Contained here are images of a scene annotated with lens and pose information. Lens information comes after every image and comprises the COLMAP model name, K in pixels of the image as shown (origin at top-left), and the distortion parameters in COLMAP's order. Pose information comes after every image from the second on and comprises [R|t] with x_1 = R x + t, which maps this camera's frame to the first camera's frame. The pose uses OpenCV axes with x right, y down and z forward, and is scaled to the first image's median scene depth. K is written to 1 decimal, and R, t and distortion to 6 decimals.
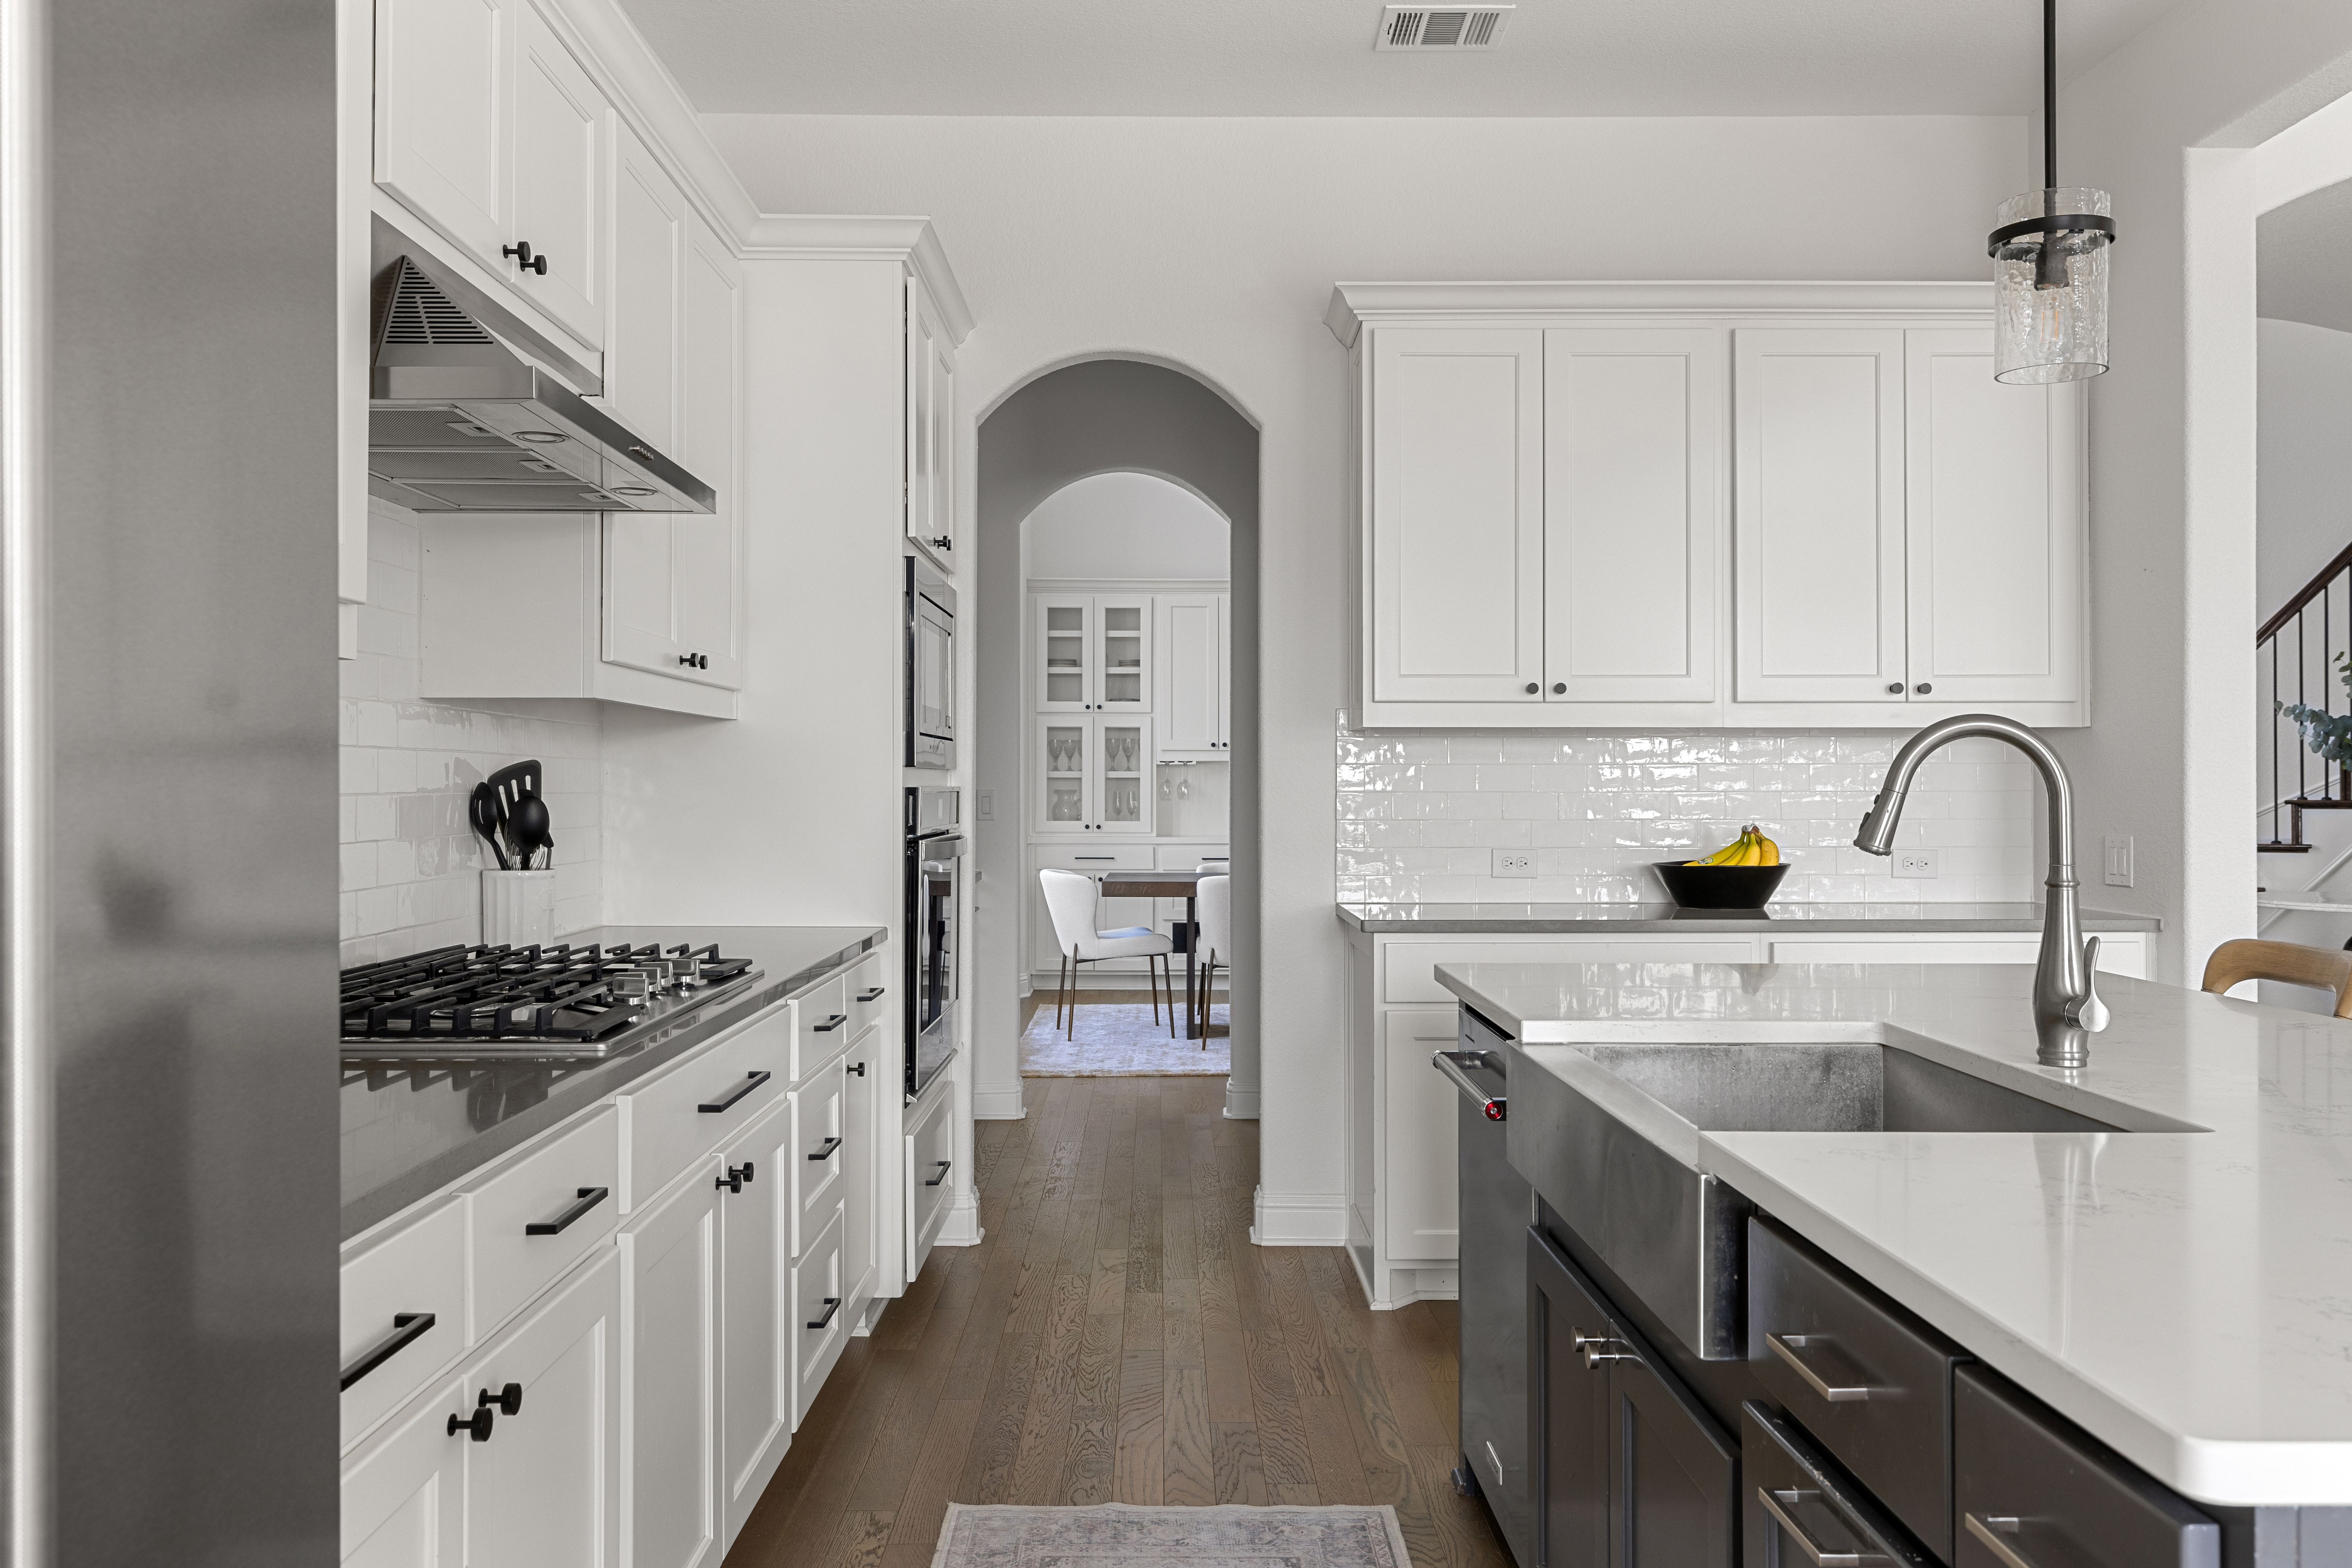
lens RADIAL K [[1786.9, 0, 1174.9], [0, 1786.9, 784.2], [0, 0, 1]] dist [-0.006755, -0.003408]
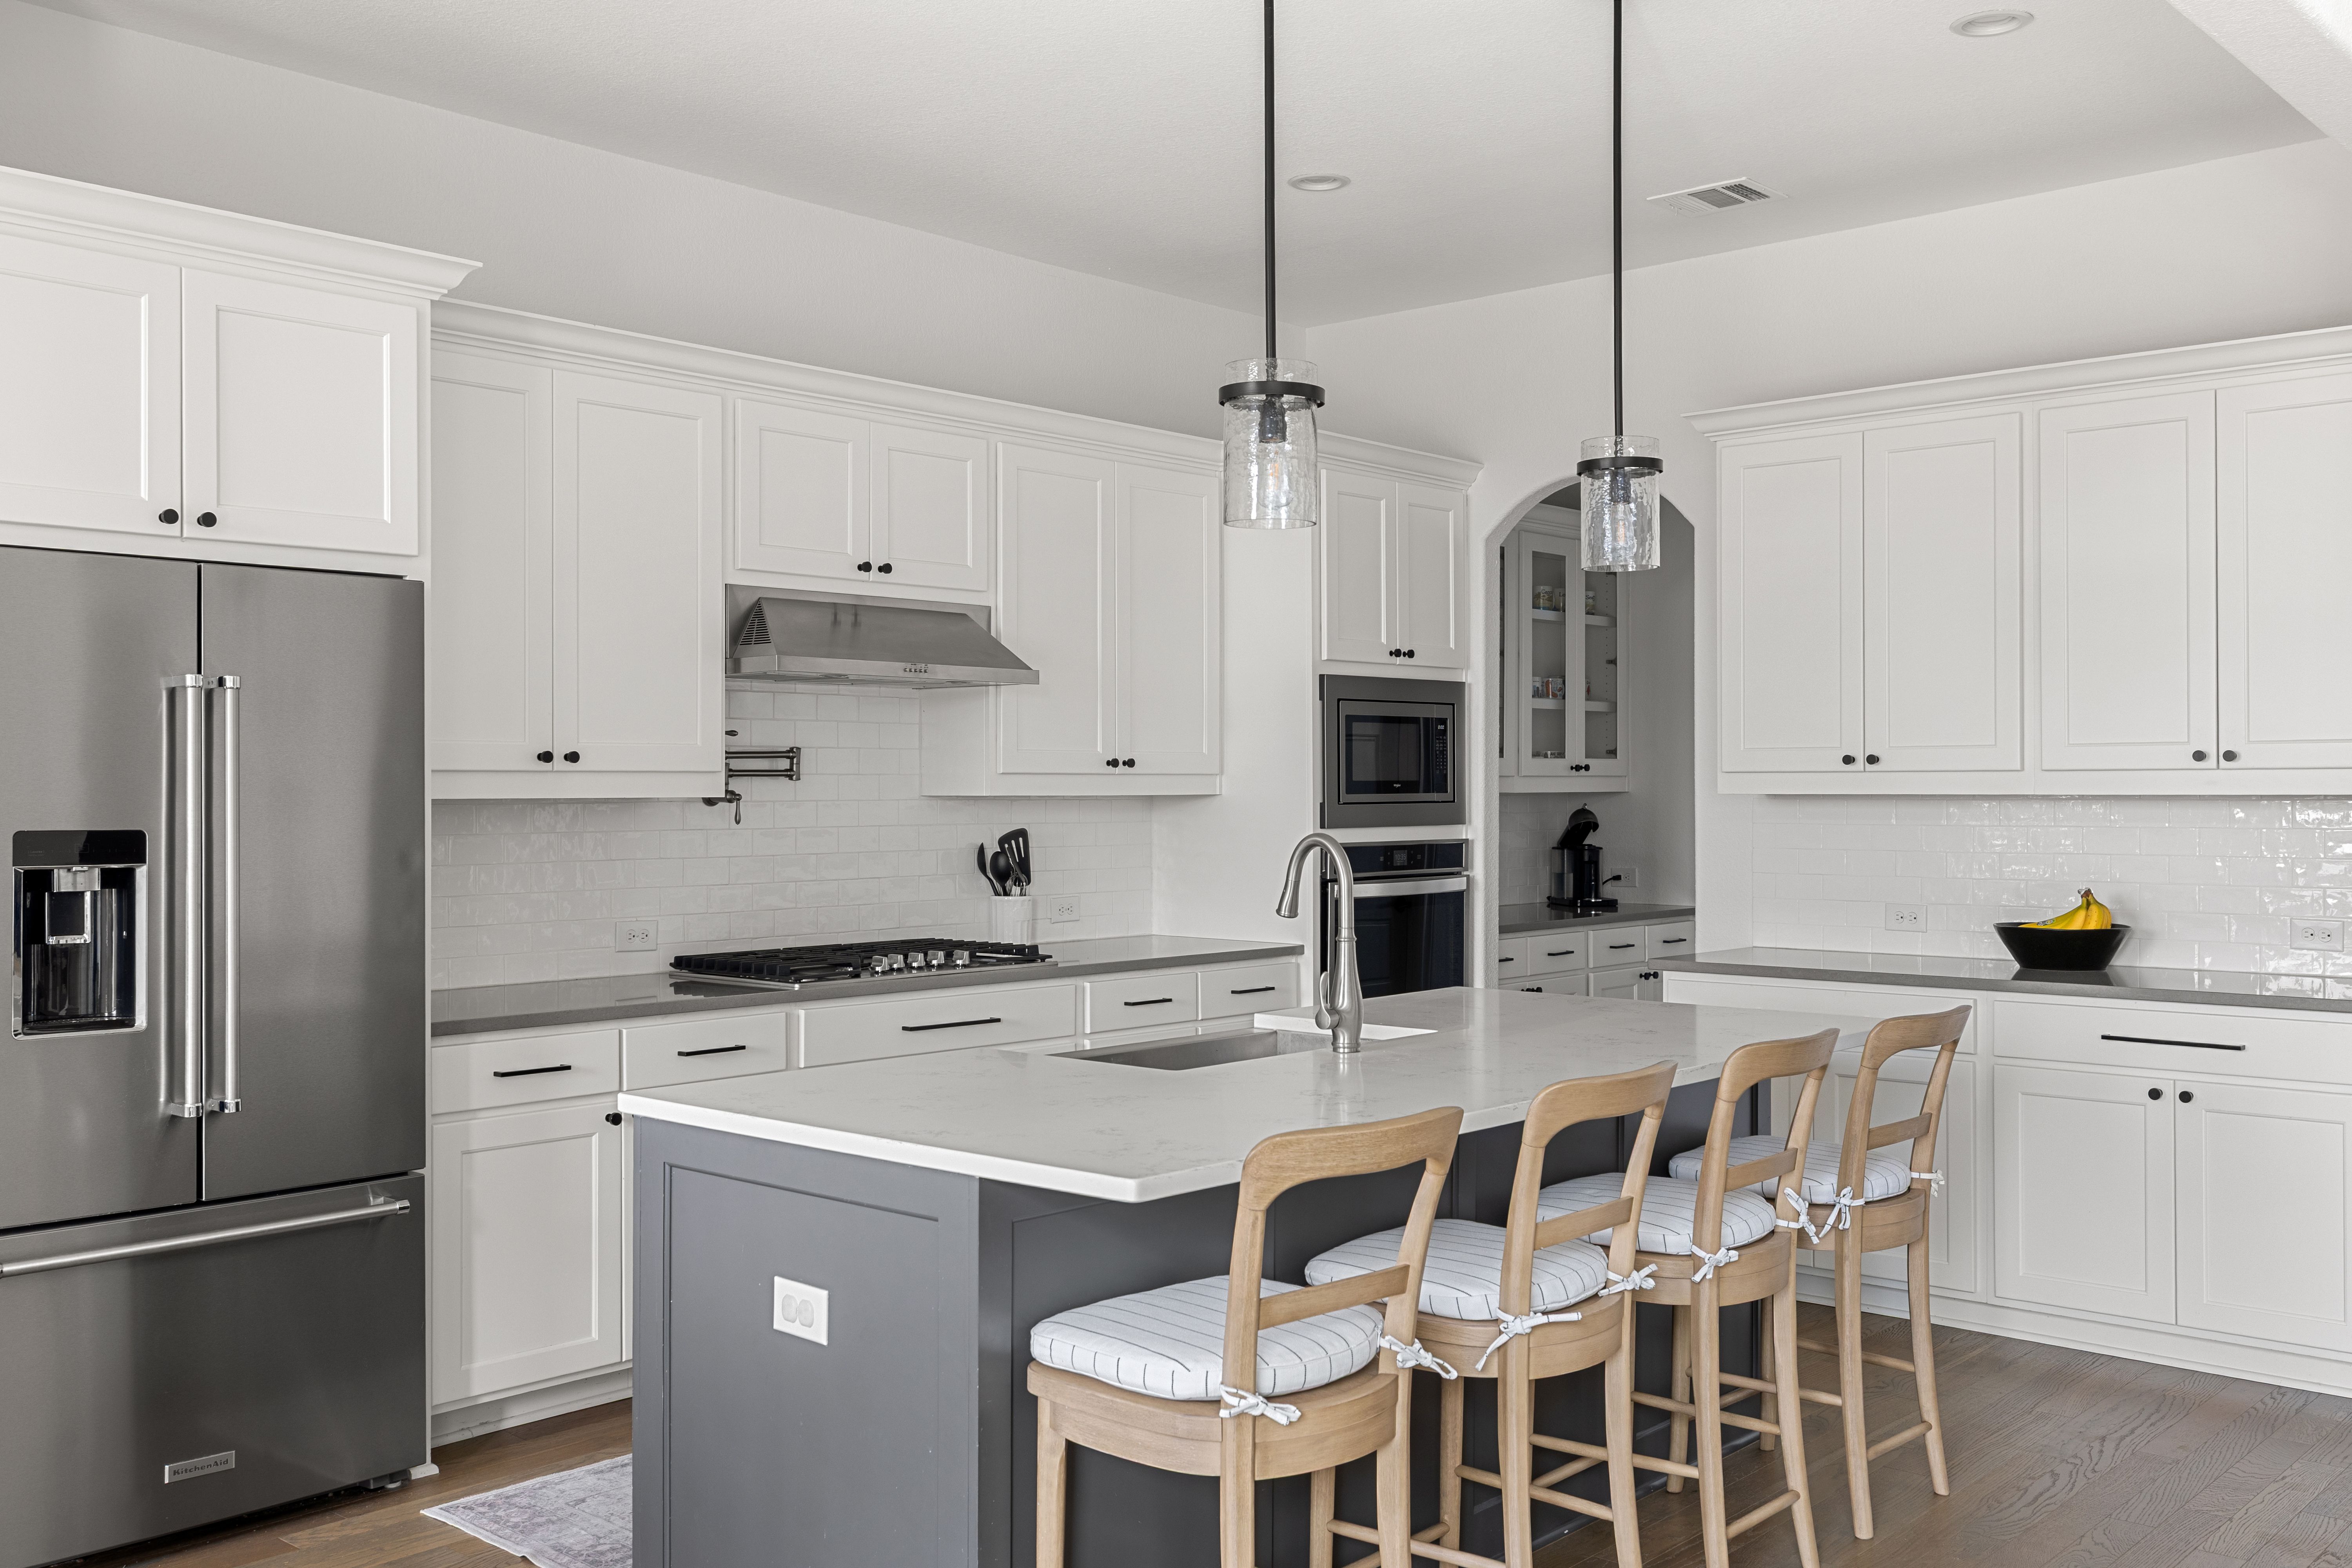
lens RADIAL K [[2140.5, 0, 1170.4], [0, 2140.5, 777.6], [0, 0, 1]] dist [0.003635, 0.000000]
pose [[0.738722, -0.003533, -0.674001, 0.778208], [0.003562, 0.999993, -0.001338, -0.041659], [0.674001, -0.001413, 0.738729, -0.258351]]
